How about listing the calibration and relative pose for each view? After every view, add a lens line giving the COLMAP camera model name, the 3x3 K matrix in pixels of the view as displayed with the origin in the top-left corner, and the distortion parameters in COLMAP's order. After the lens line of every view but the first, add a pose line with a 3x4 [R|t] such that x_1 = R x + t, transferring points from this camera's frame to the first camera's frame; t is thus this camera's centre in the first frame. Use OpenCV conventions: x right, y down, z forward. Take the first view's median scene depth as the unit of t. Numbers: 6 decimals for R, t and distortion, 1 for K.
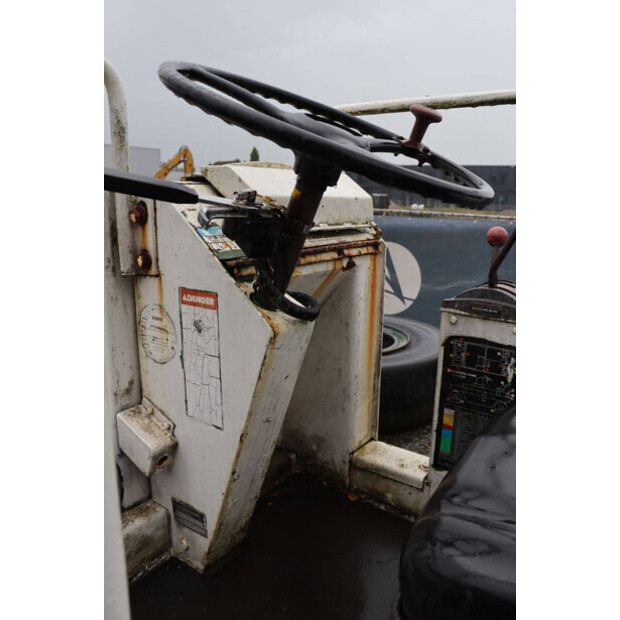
lens RADIAL K [[506.6, 0, 310.0], [0, 506.6, 310.0], [0, 0, 1]] dist [-0.174318, 0.161667]
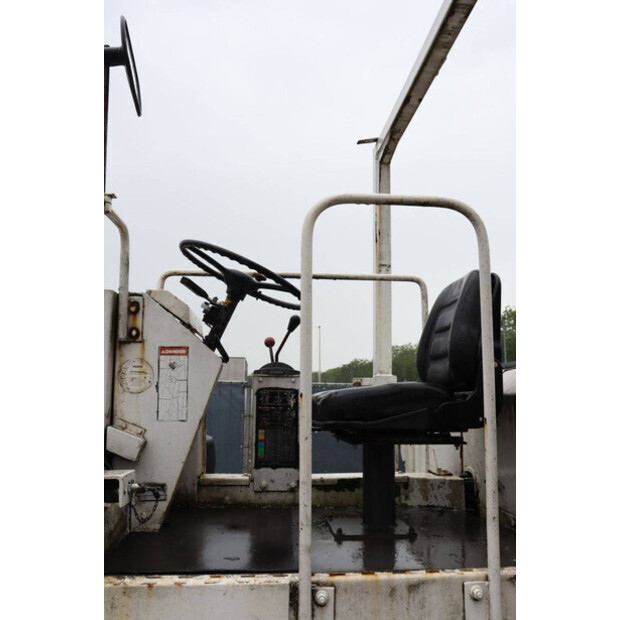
lens RADIAL K [[563.6, 0, 310.0], [0, 563.6, 310.0], [0, 0, 1]] dist [-0.093337, 0.018212]
pose [[0.755042, 0.092194, 0.649162, -1.115096], [0.147594, 0.940757, -0.305274, 0.507725], [-0.638848, 0.326307, 0.696704, -0.806651]]
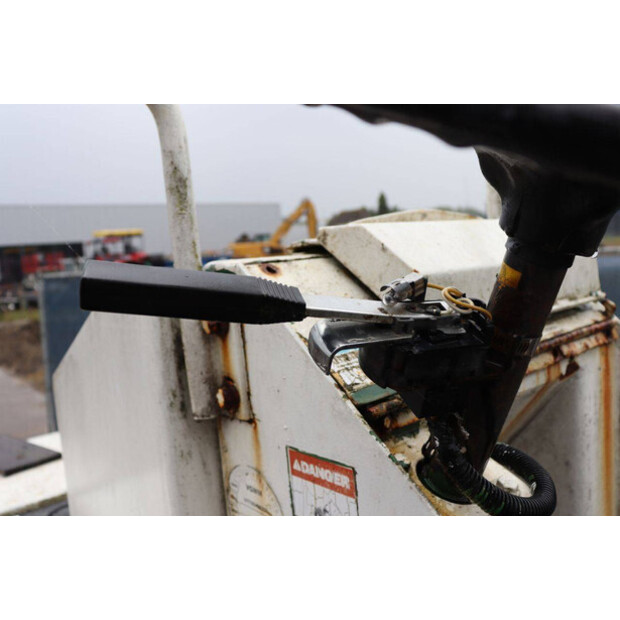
lens RADIAL K [[563.6, 0, 310.0], [0, 563.6, 310.0], [0, 0, 1]] dist [-0.093337, 0.018212]
pose [[0.967421, -0.063767, -0.245009, -0.064889], [0.036764, 0.992886, -0.113247, -0.114734], [0.250488, 0.100550, 0.962884, 0.350170]]
